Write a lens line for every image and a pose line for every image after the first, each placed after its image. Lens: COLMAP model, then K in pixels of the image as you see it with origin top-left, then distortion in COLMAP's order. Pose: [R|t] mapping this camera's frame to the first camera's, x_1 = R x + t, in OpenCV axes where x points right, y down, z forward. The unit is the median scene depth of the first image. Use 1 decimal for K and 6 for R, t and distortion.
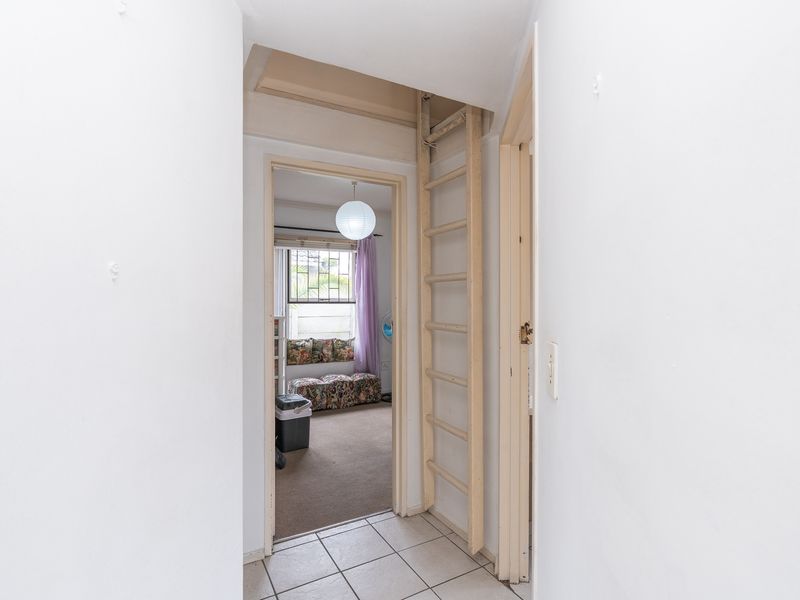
lens RADIAL K [[409.8, 0, 398.9], [0, 409.8, 299.9], [0, 0, 1]] dist [-0.009872, 0.000111]
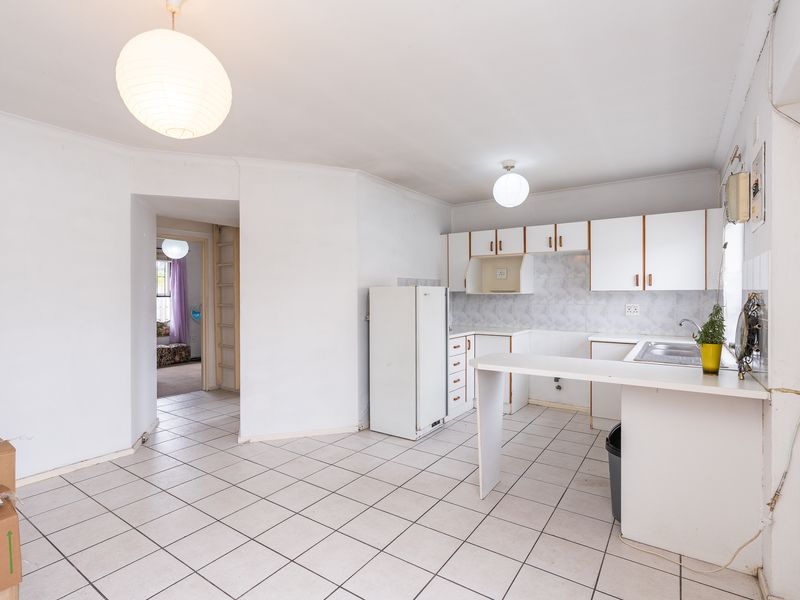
lens RADIAL K [[409.8, 0, 404.8], [0, 409.8, 298.1], [0, 0, 1]] dist [-0.009872, 0.000111]
pose [[0.894404, -0.006462, 0.447214, -0.009981], [0.003232, 0.999963, 0.007984, 0.003442], [-0.447249, -0.005695, 0.894392, -0.739300]]
